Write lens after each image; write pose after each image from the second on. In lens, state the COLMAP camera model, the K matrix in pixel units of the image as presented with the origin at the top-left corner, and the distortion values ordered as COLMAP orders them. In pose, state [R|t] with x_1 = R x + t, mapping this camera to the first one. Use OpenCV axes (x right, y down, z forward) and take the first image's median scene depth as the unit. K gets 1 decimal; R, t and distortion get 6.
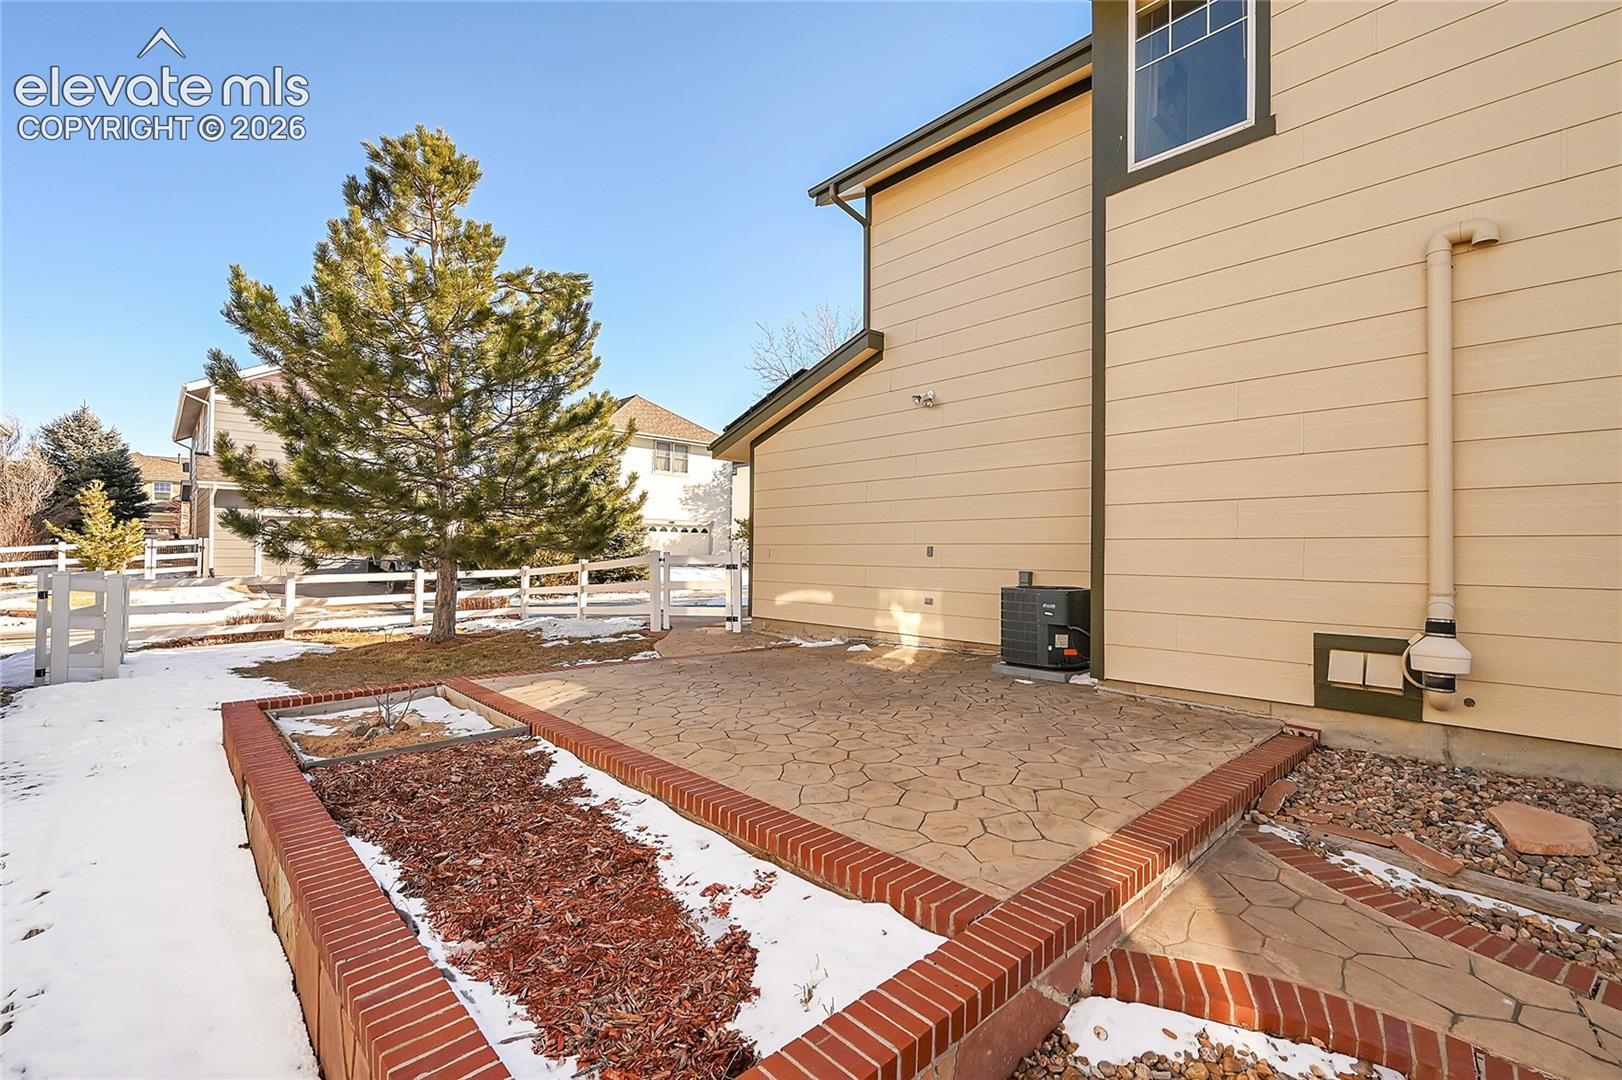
lens RADIAL K [[708.4, 0, 823.8], [0, 708.4, 543.9], [0, 0, 1]] dist [0.003063, 0.000029]
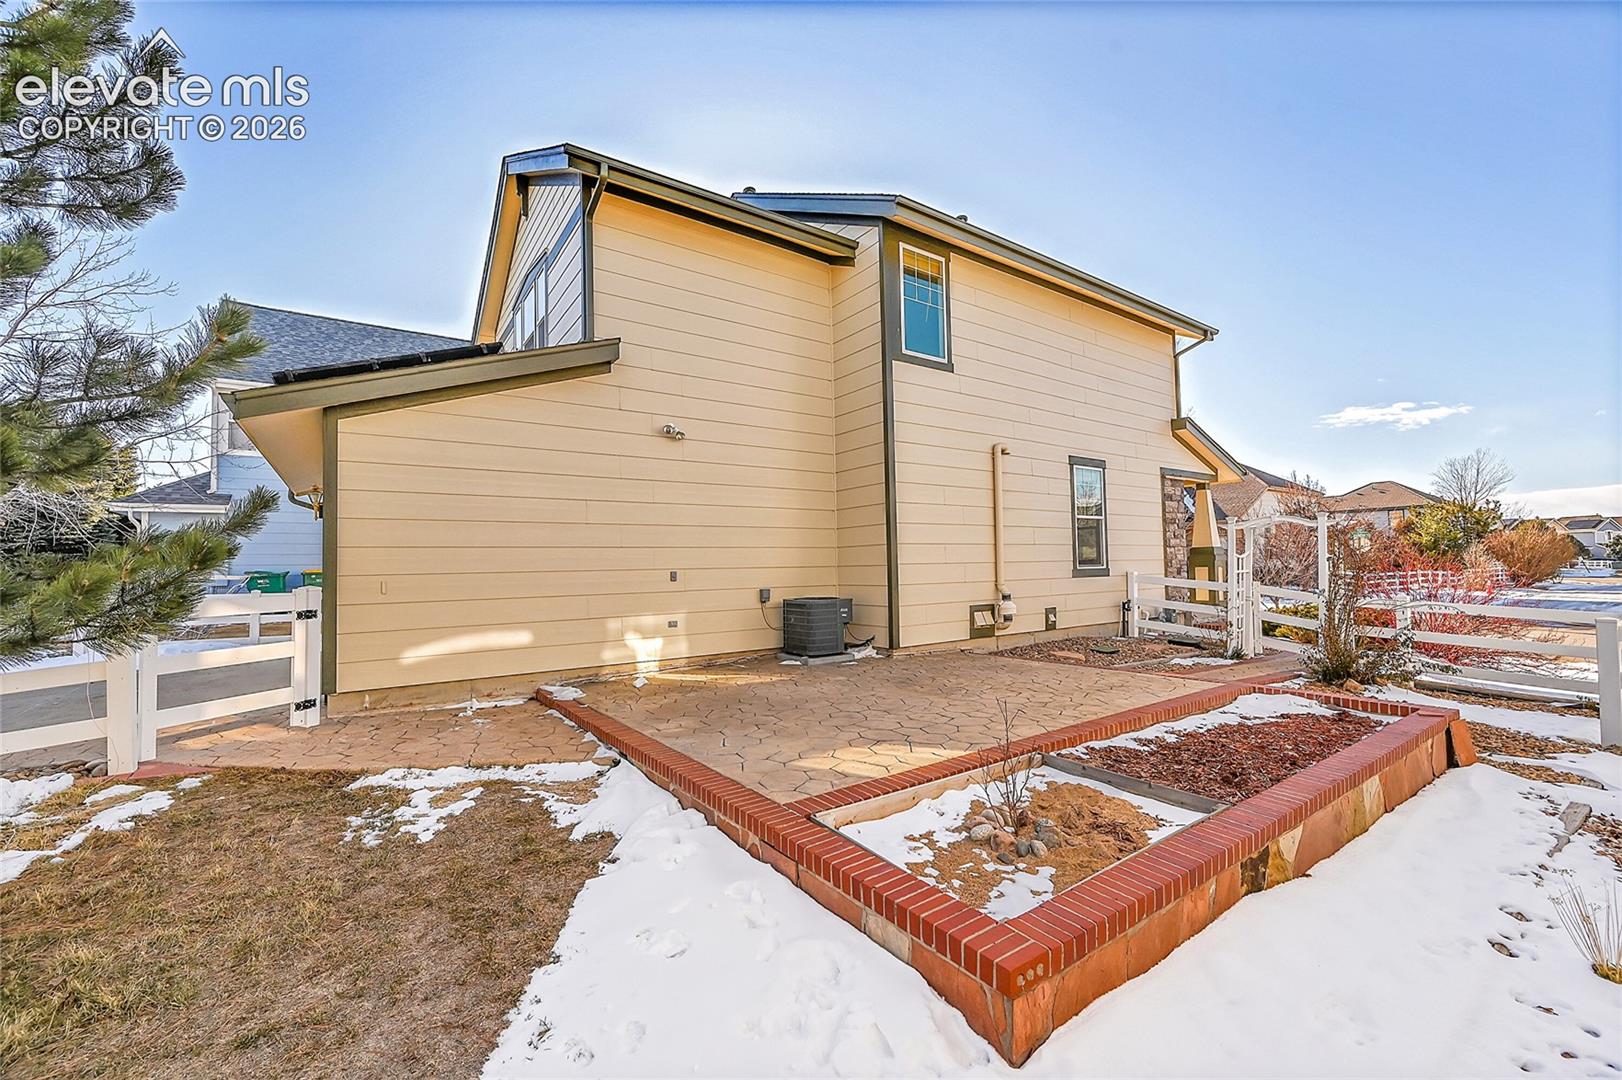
lens RADIAL K [[655.4, 0, 819.5], [0, 655.4, 548.2], [0, 0, 1]] dist [0.000241, 0.000100]
pose [[0.139221, 0.011544, 0.990194, -0.670533], [0.004768, 0.999913, -0.012327, -0.015381], [-0.990250, 0.006438, 0.139154, 0.557752]]
